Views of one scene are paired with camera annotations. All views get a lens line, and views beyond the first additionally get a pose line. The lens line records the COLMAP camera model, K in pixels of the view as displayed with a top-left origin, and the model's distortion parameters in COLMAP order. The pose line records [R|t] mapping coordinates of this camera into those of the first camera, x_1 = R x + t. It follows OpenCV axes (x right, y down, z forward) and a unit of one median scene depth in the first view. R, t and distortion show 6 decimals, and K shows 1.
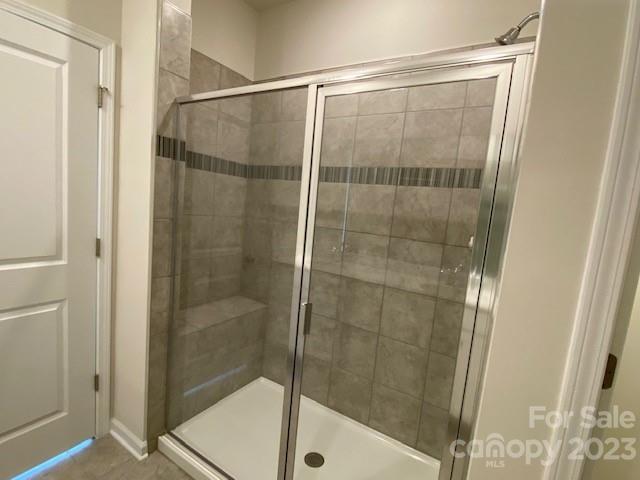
lens RADIAL K [[315.1, 0, 319.3], [0, 315.1, 243.0], [0, 0, 1]] dist [0.046863, -0.043743]
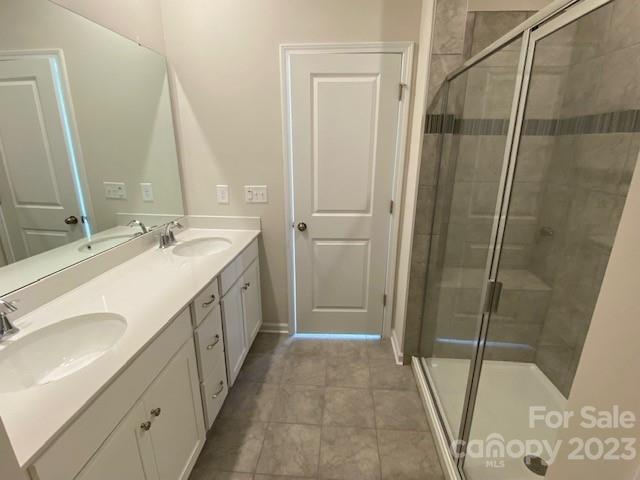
lens RADIAL K [[315.1, 0, 319.3], [0, 315.1, 243.0], [0, 0, 1]] dist [0.046863, -0.043743]
pose [[0.453452, 0.167997, -0.875305, 0.401798], [-0.061470, 0.985632, 0.157327, -0.027677], [0.889158, -0.017535, 0.457264, 0.082478]]
